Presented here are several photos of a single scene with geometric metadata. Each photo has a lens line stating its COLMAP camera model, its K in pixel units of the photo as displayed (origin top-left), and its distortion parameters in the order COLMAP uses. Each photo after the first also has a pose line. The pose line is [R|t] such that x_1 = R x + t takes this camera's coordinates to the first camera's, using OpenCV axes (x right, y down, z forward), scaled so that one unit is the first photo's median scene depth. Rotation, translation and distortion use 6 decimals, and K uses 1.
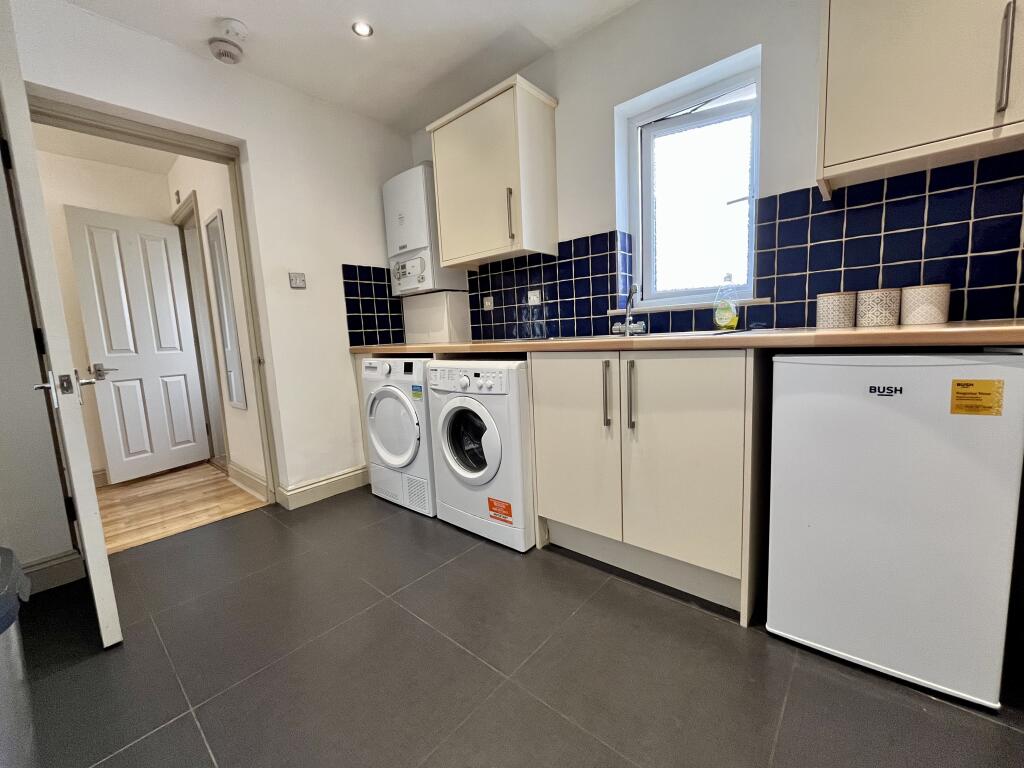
lens RADIAL K [[417.0, 0, 512.0], [0, 417.0, 384.0], [0, 0, 1]] dist [0.000435, -0.000031]
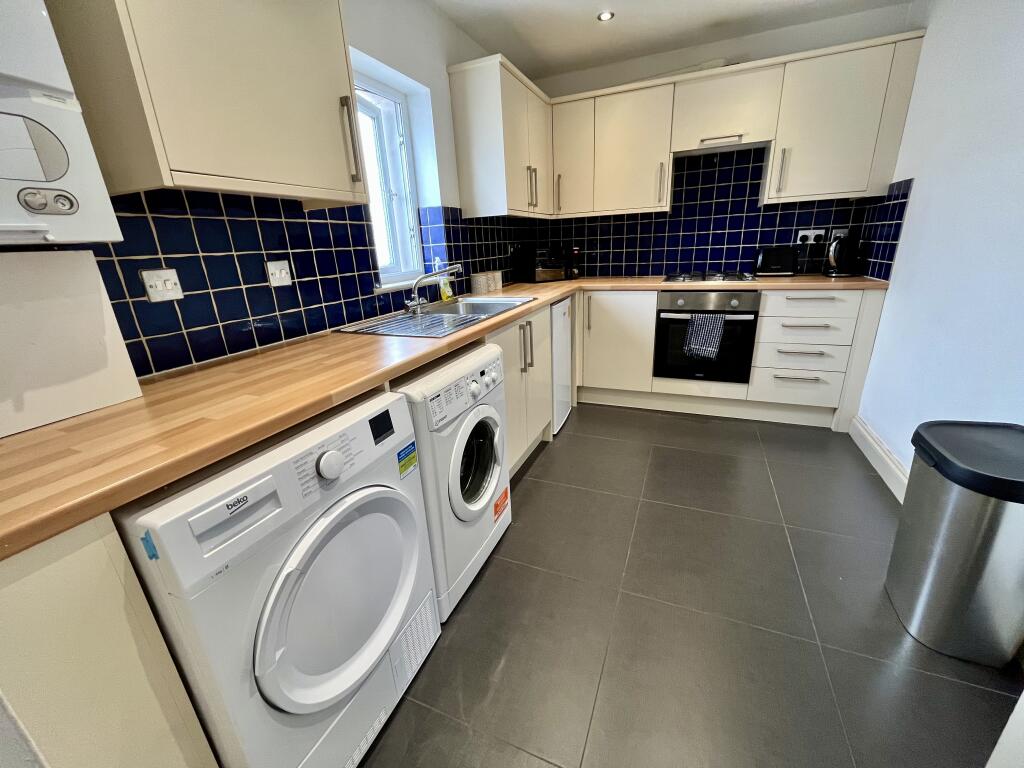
lens RADIAL K [[417.0, 0, 512.0], [0, 417.0, 384.0], [0, 0, 1]] dist [0.000435, -0.000031]
pose [[-0.304360, -0.237389, 0.922503, -0.658790], [0.183443, 0.935713, 0.301312, -0.181396], [-0.934727, 0.260934, -0.241246, 0.893648]]
